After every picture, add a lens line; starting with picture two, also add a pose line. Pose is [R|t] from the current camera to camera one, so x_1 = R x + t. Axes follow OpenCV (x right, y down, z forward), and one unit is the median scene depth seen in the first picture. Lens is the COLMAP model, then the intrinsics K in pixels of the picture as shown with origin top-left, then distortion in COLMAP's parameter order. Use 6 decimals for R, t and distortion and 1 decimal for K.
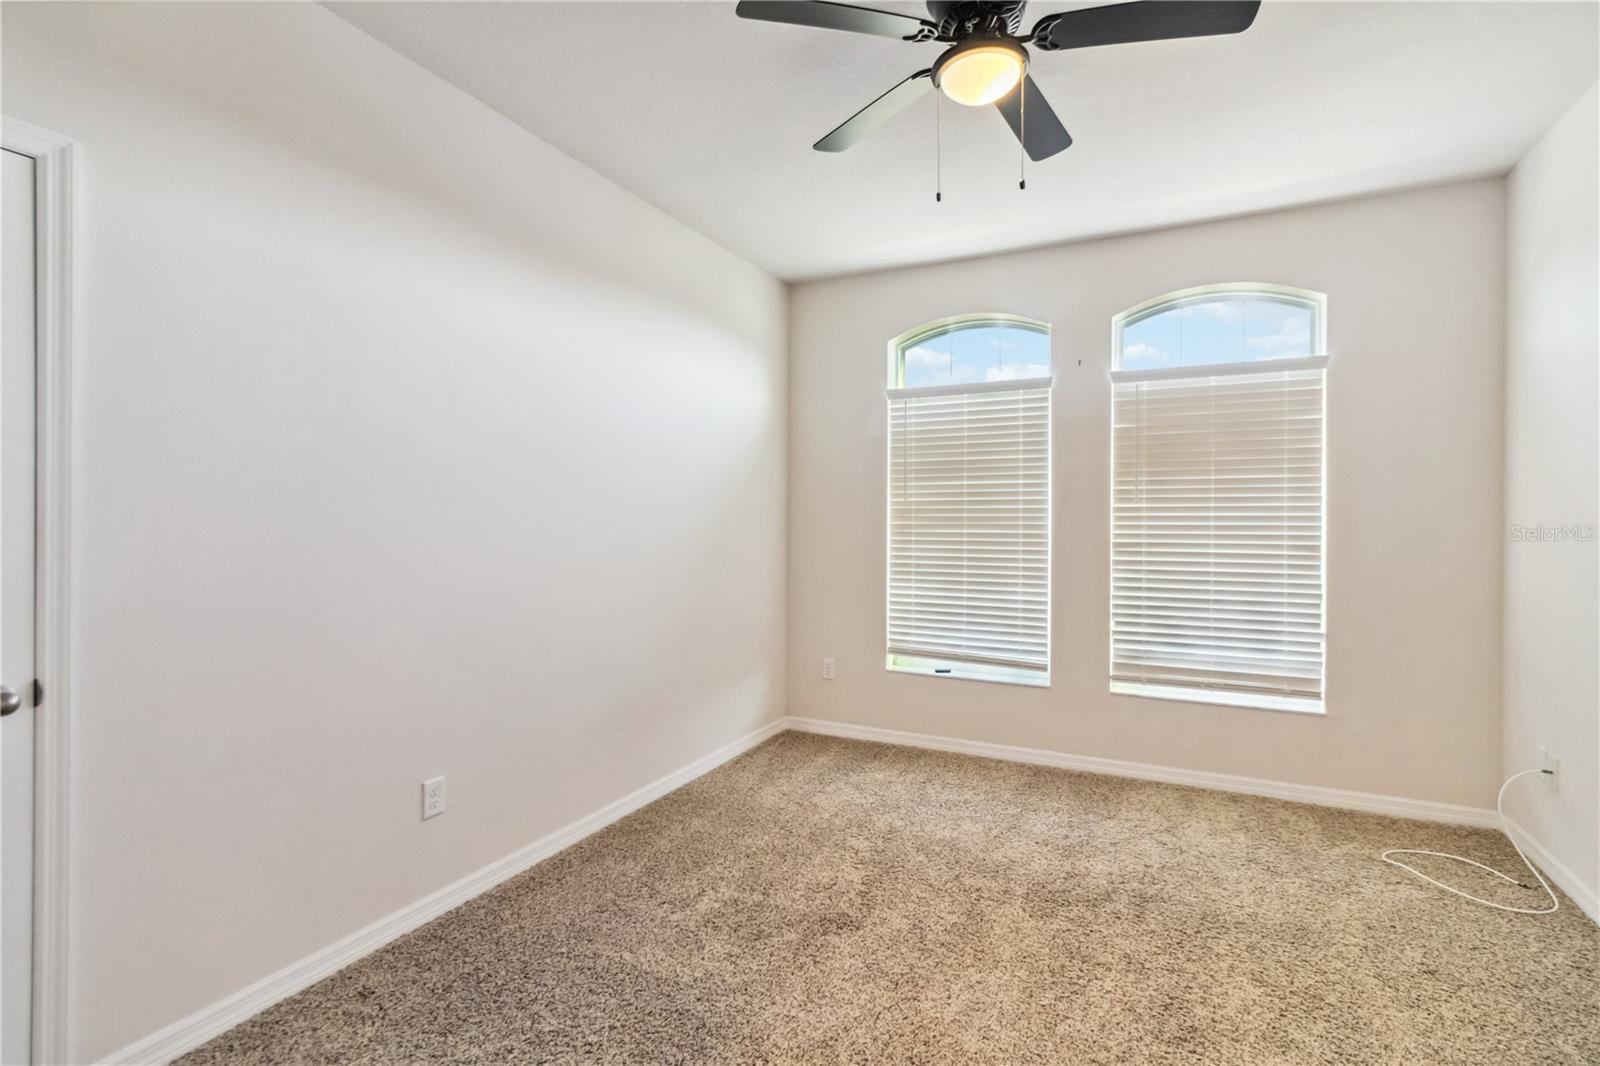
lens RADIAL K [[746.5, 0, 818.4], [0, 746.5, 515.4], [0, 0, 1]] dist [0.002985, 0.001406]
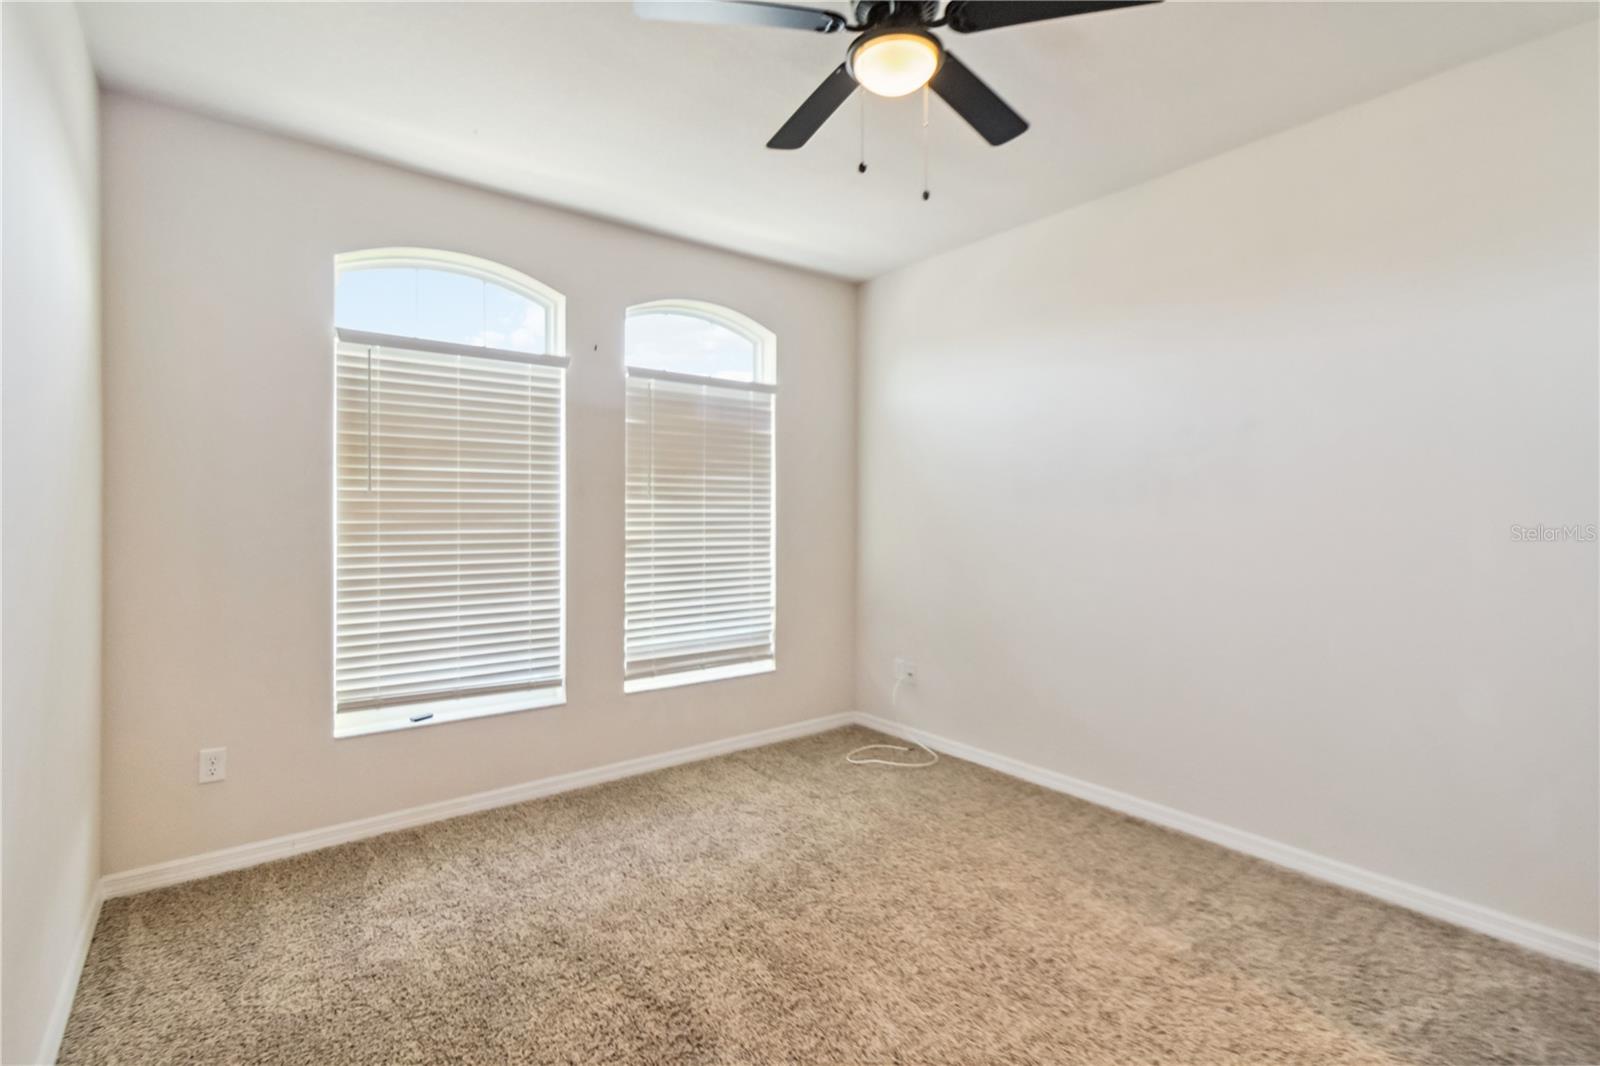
lens RADIAL K [[746.5, 0, 818.4], [0, 746.5, 515.4], [0, 0, 1]] dist [0.002985, 0.001406]
pose [[0.431666, -0.004277, 0.902024, -0.385918], [-0.003595, 0.999973, 0.006462, -0.002682], [-0.902027, -0.006032, 0.431638, 0.357621]]
